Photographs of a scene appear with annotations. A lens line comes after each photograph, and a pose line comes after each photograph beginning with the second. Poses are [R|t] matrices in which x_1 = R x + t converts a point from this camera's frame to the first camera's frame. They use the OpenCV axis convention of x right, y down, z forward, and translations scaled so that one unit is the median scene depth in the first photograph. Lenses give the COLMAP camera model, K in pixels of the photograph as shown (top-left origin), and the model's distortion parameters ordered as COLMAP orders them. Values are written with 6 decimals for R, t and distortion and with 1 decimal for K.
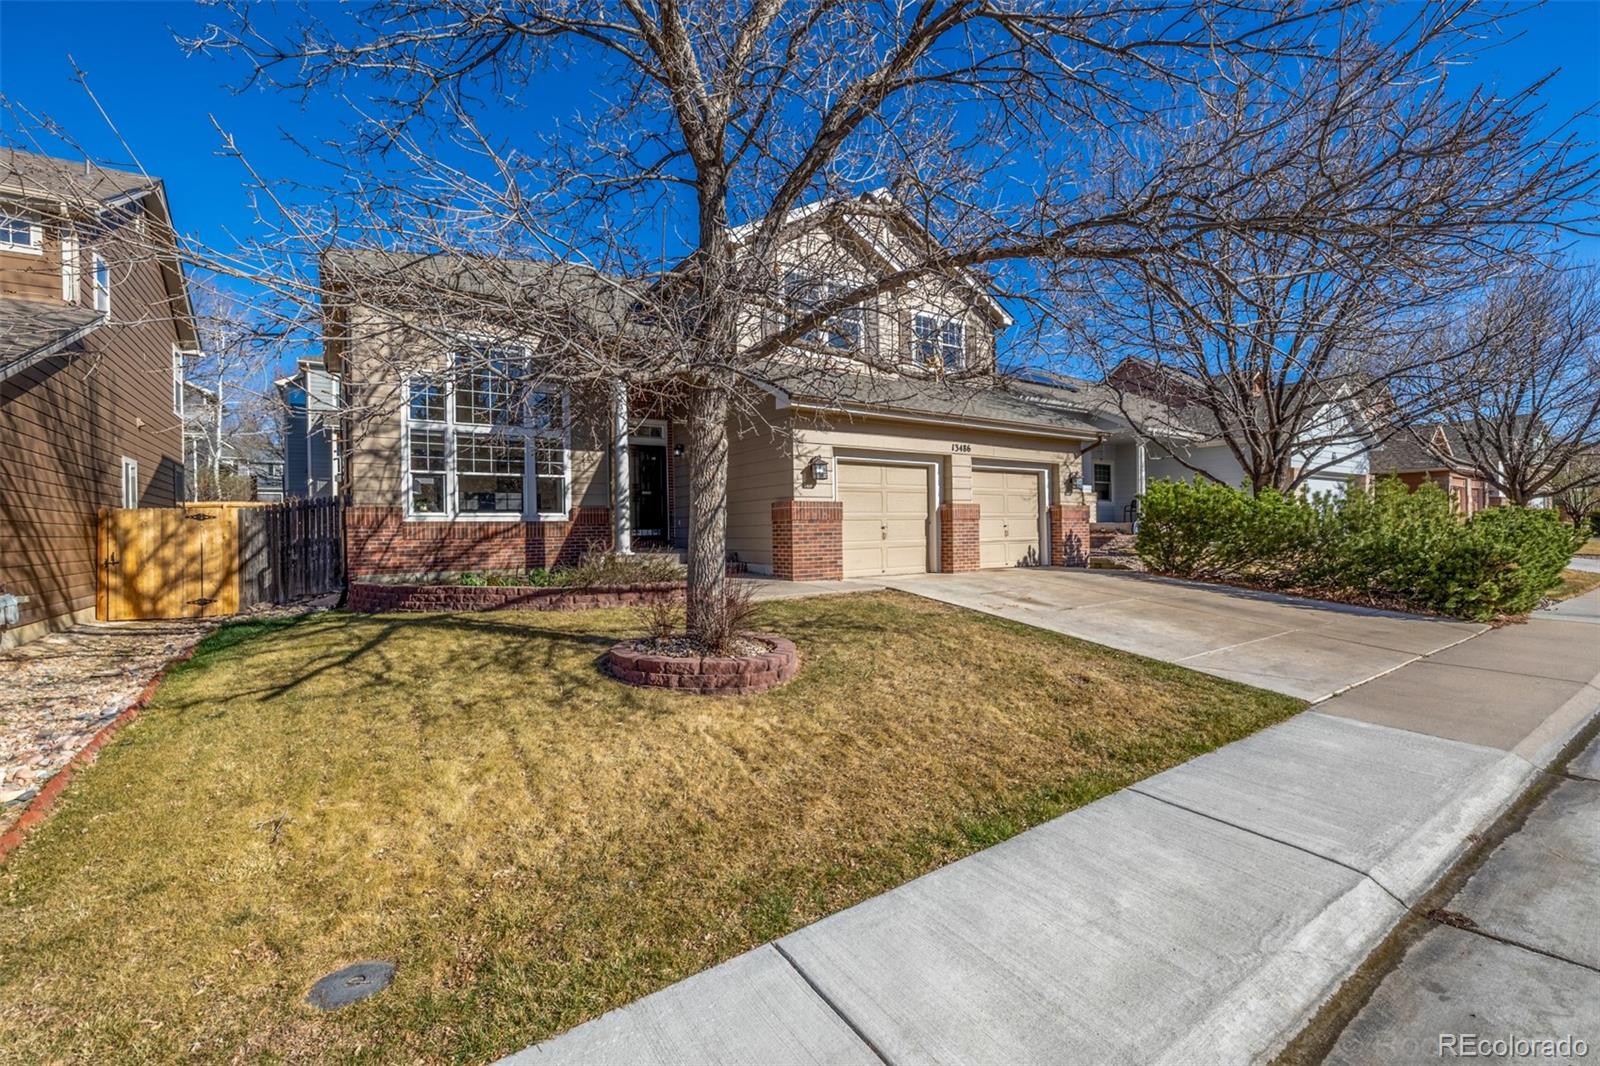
lens RADIAL K [[674.7, 0, 798.2], [0, 674.7, 529.1], [0, 0, 1]] dist [0.002311, -0.000469]
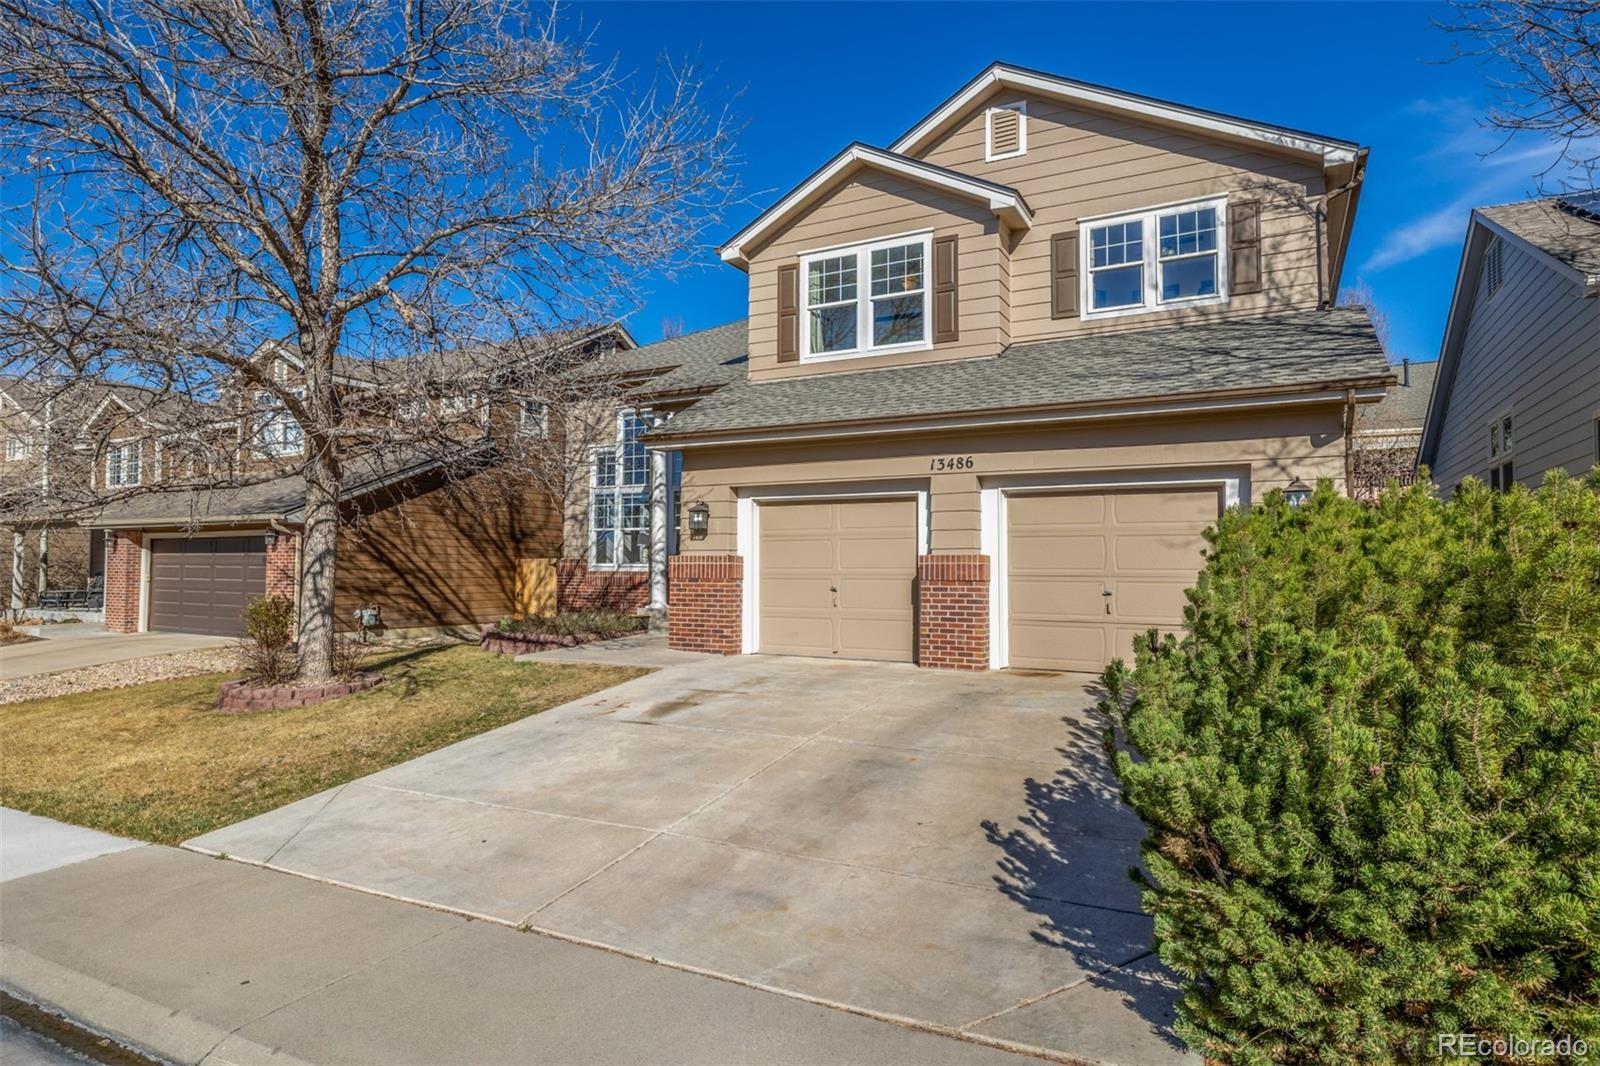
lens RADIAL K [[912.0, 0, 801.0], [0, 912.0, 533.0], [0, 0, 1]] dist [-0.004188, -0.000250]
pose [[0.456033, -0.019579, -0.889748, 1.051538], [-0.011663, 0.999541, -0.027973, -0.038944], [0.889887, 0.023133, 0.455595, 0.586387]]
